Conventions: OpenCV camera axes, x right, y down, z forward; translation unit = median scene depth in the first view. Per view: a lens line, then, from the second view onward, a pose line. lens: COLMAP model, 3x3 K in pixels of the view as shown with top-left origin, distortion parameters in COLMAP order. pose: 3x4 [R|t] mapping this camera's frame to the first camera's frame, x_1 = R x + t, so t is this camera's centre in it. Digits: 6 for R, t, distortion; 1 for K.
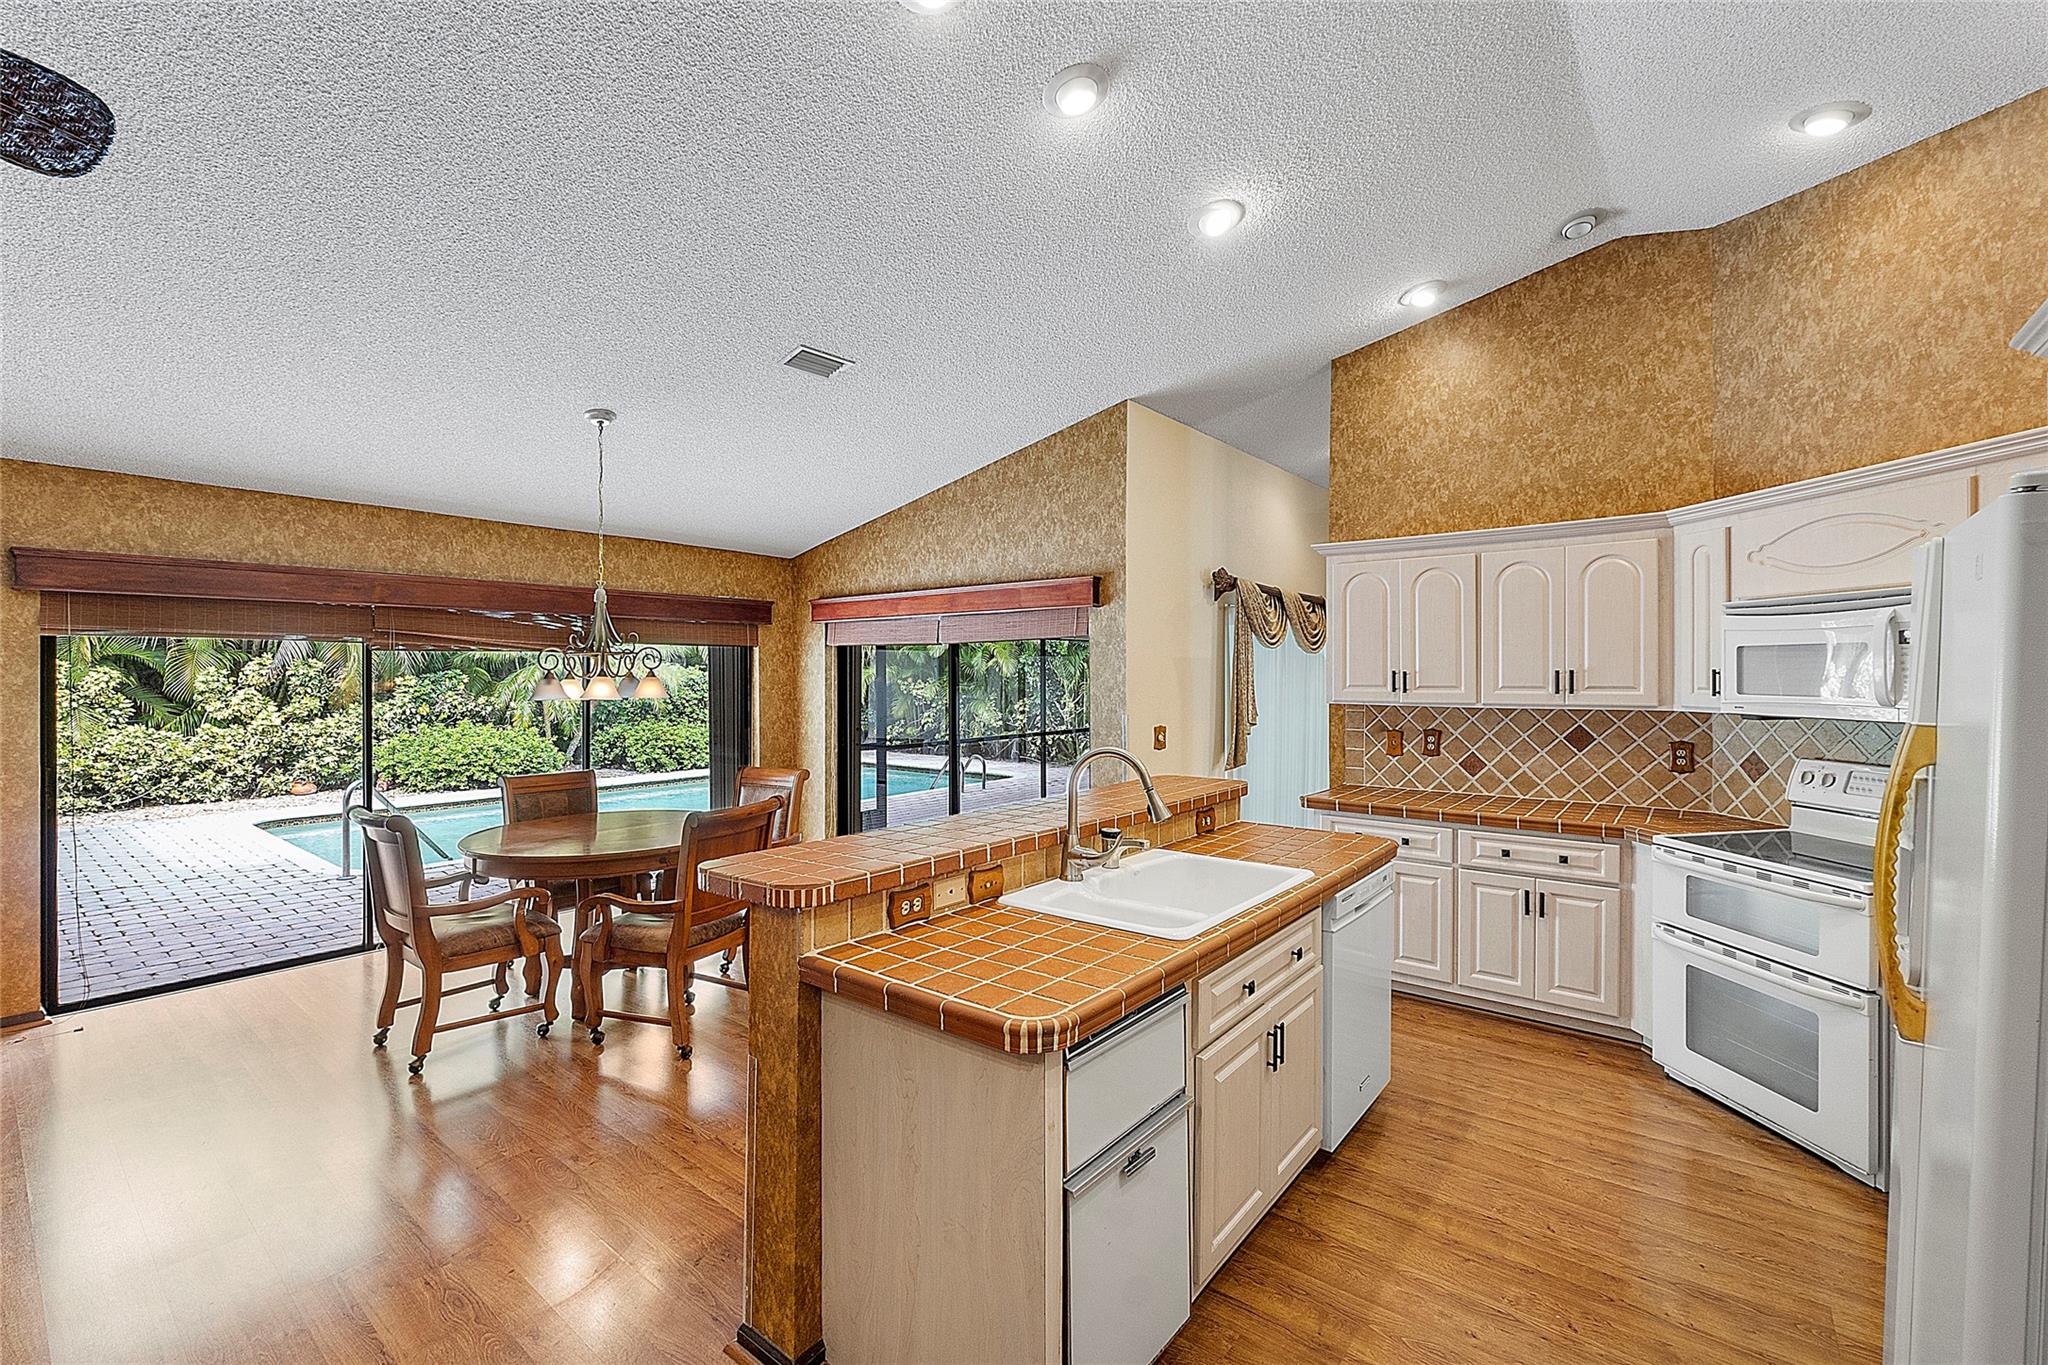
lens RADIAL K [[869.3, 0, 1022.4], [0, 869.3, 675.0], [0, 0, 1]] dist [-0.005814, -0.000466]
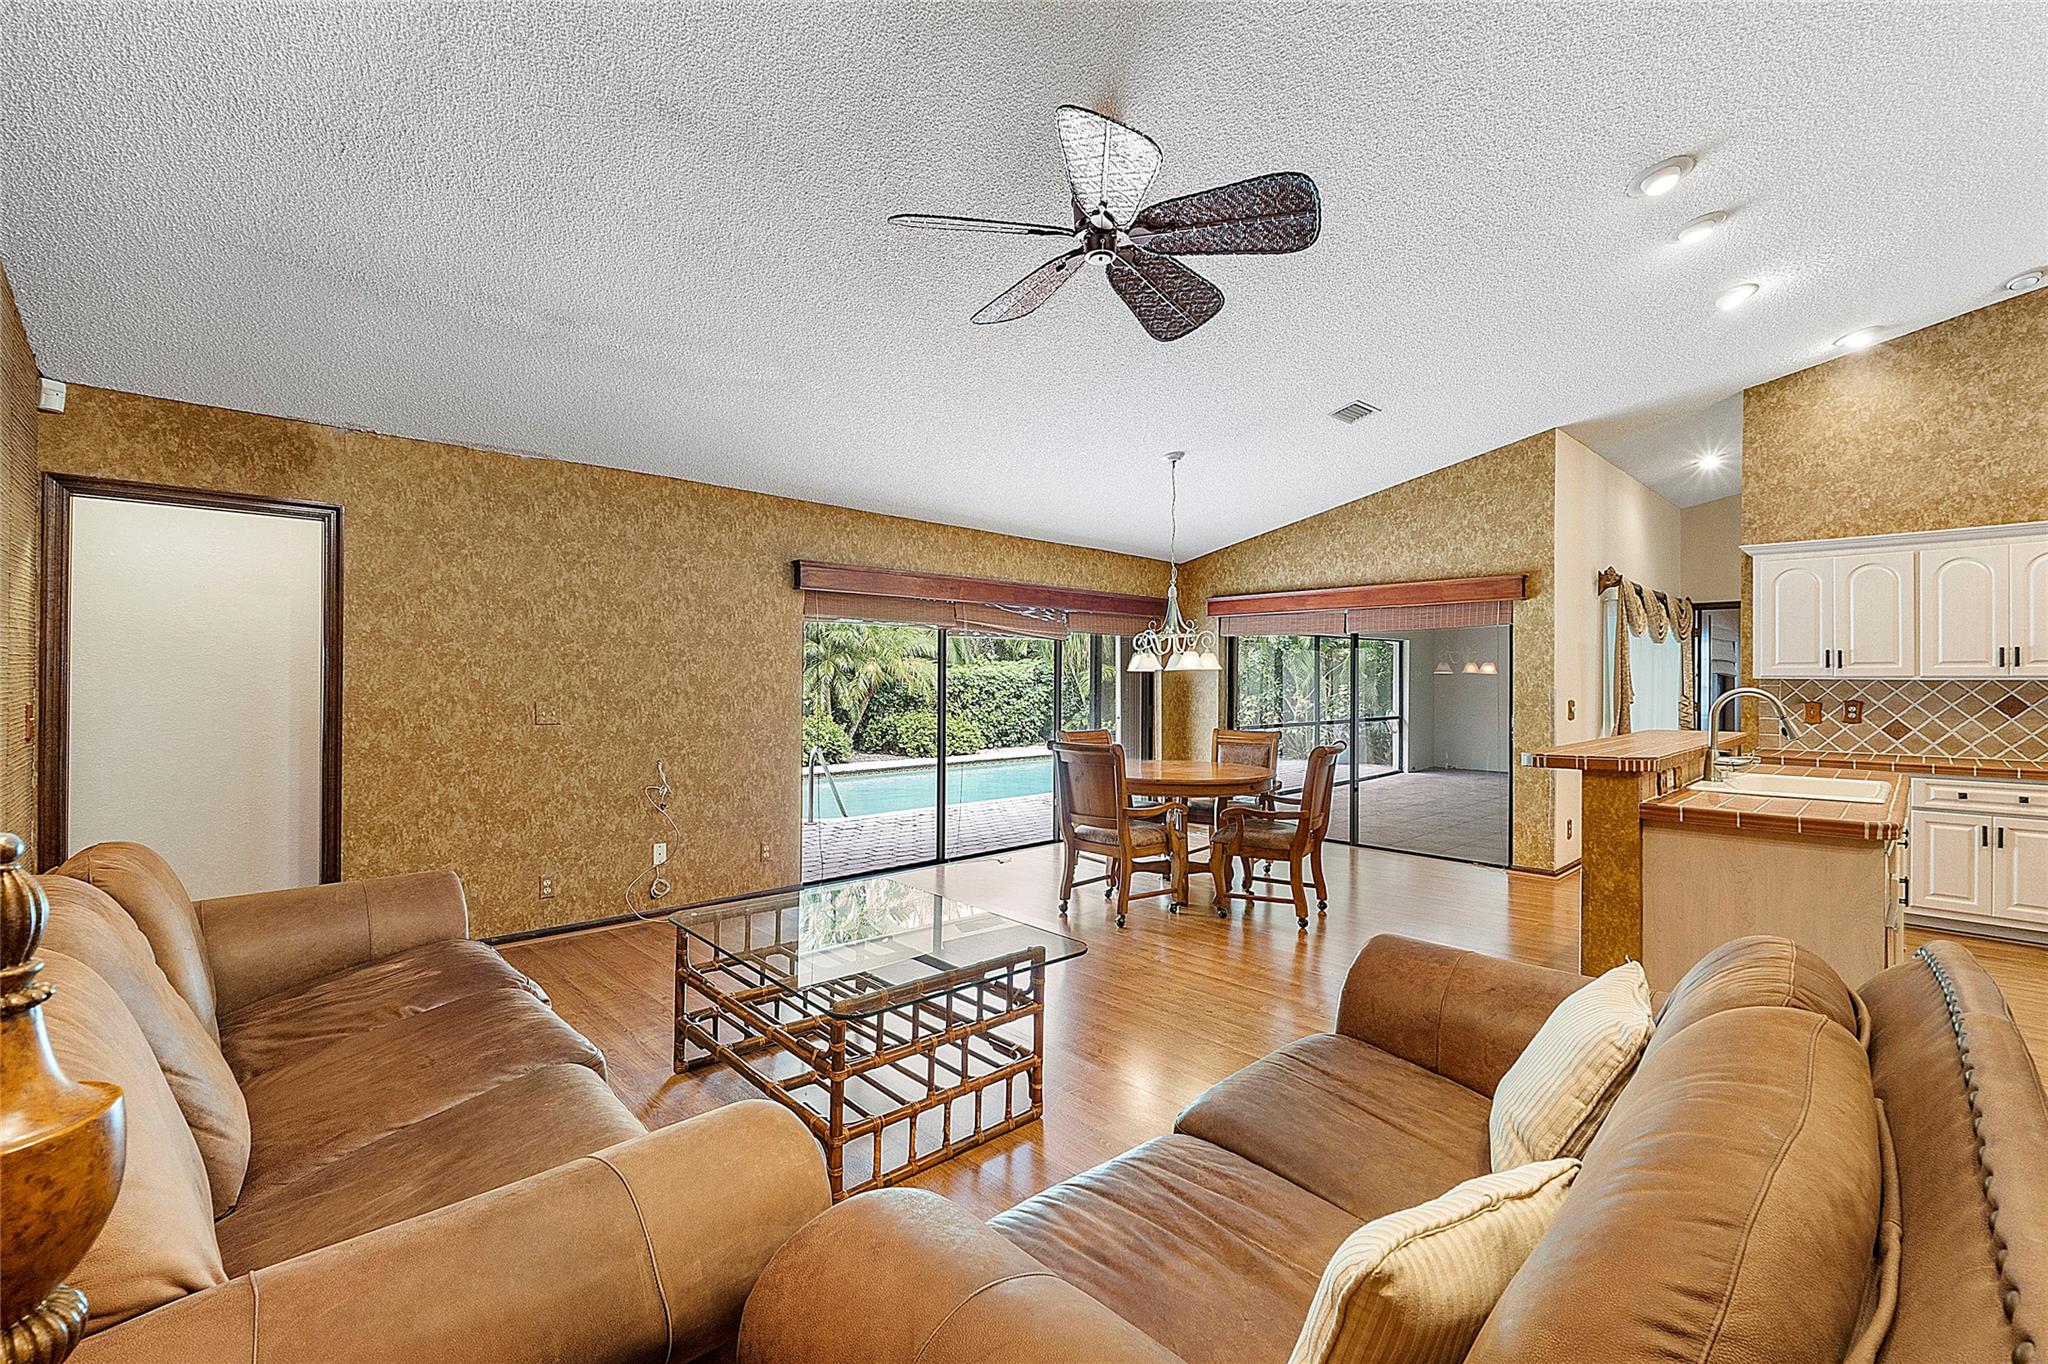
lens RADIAL K [[869.3, 0, 1022.4], [0, 869.3, 674.5], [0, 0, 1]] dist [-0.005814, -0.000466]
pose [[0.990907, 0.005255, -0.134443, -0.449041], [-0.006330, 0.999951, -0.007564, 0.039401], [0.134397, 0.008346, 0.990892, -0.290424]]
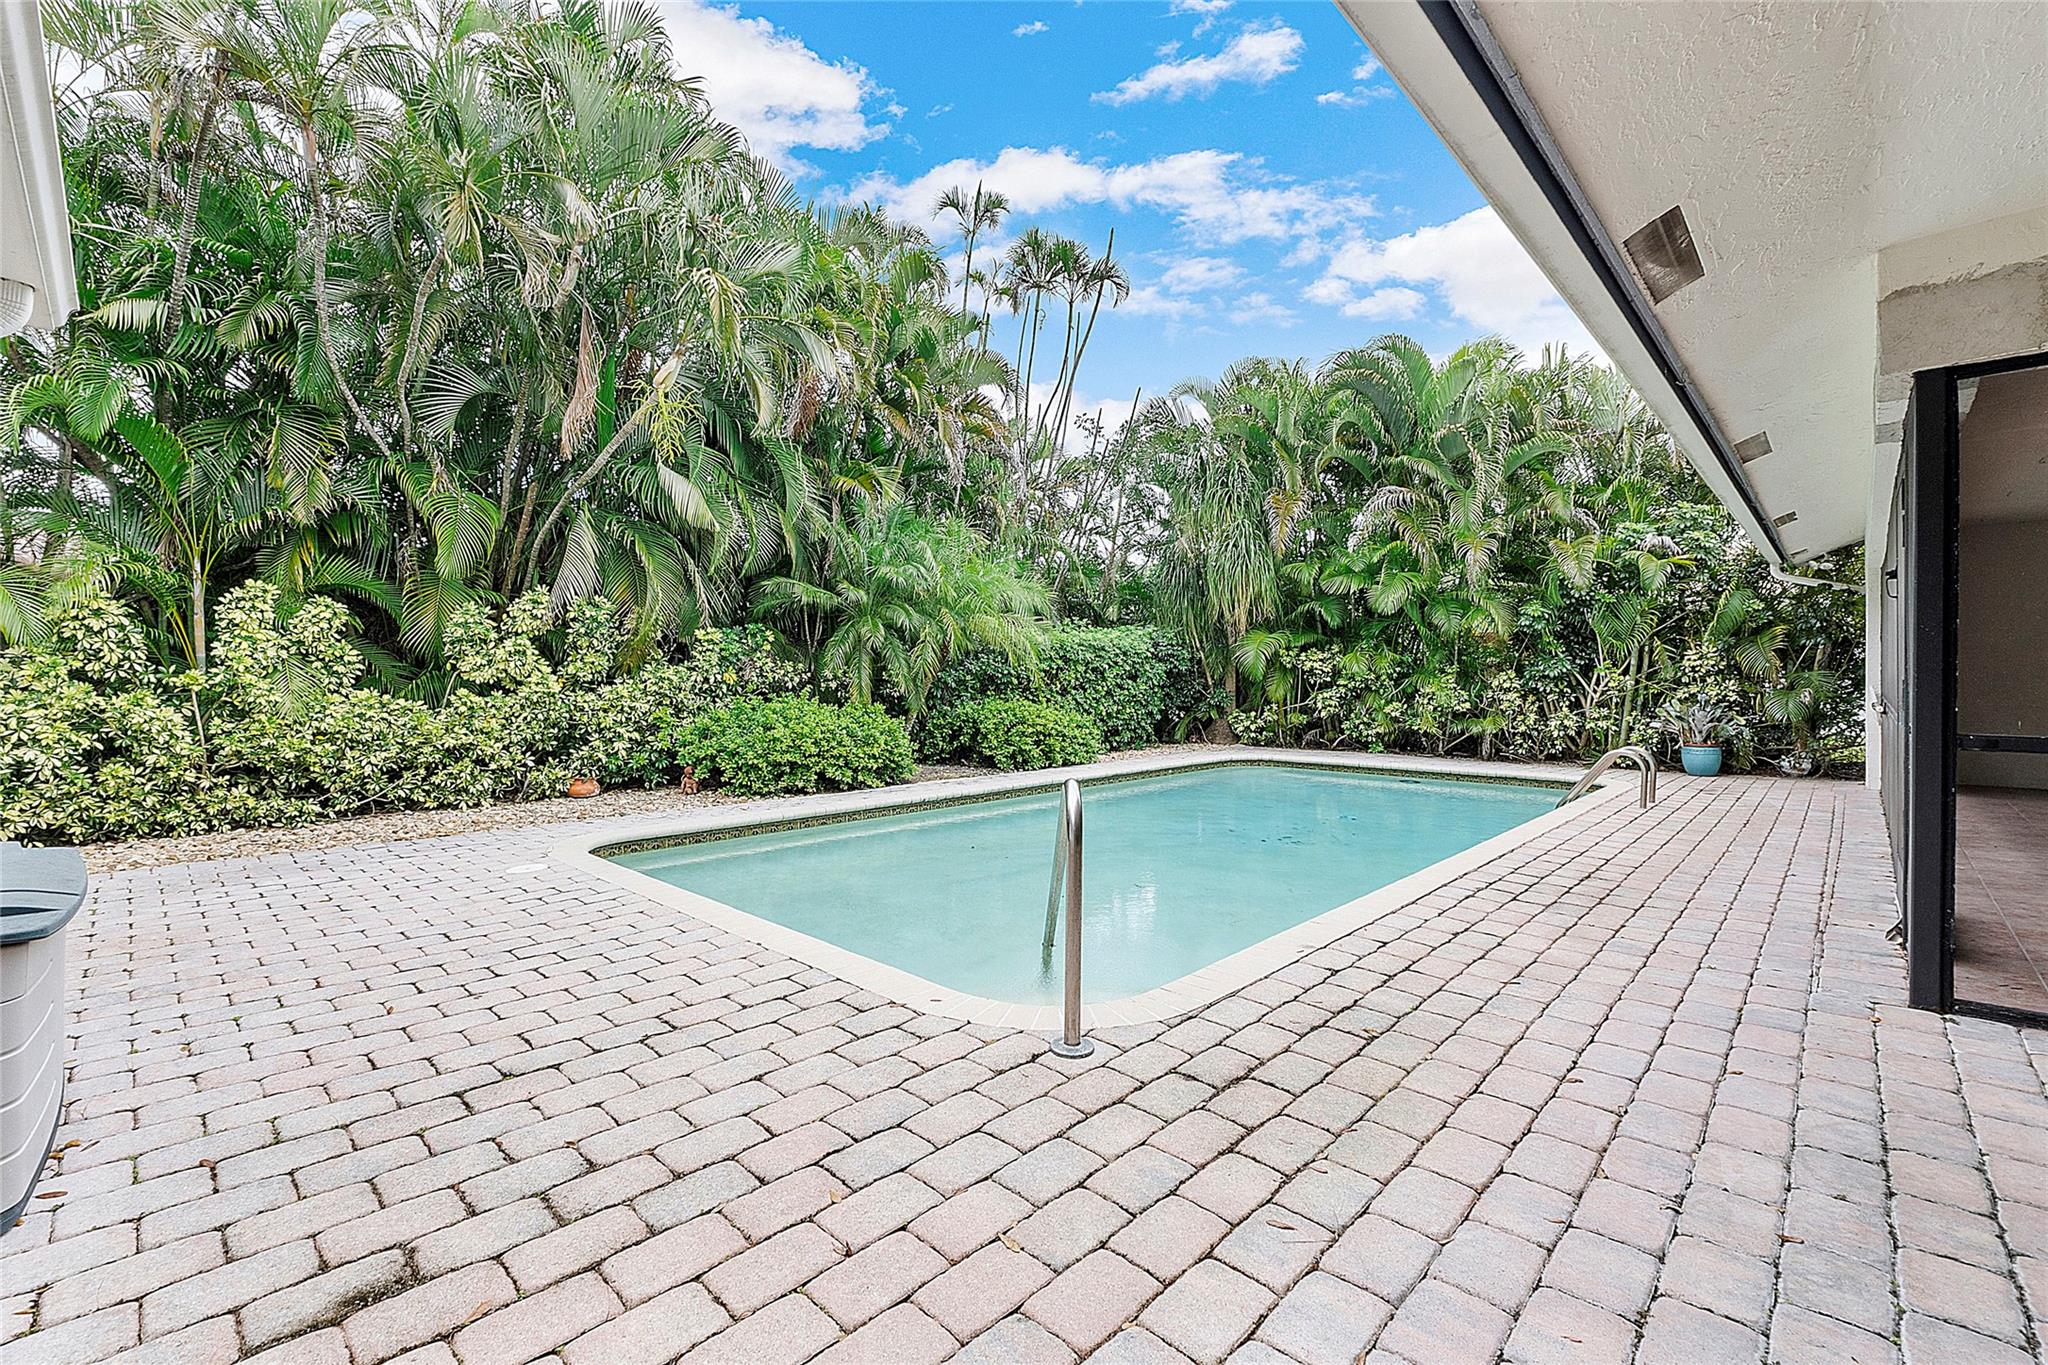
lens RADIAL K [[869.3, 0, 1022.4], [0, 869.3, 675.0], [0, 0, 1]] dist [-0.005814, -0.000466]
pose [[0.995726, 0.000759, -0.092349, -1.098967], [-0.001112, 0.999992, -0.003773, 0.114672], [0.092345, 0.003860, 0.995720, 0.915363]]
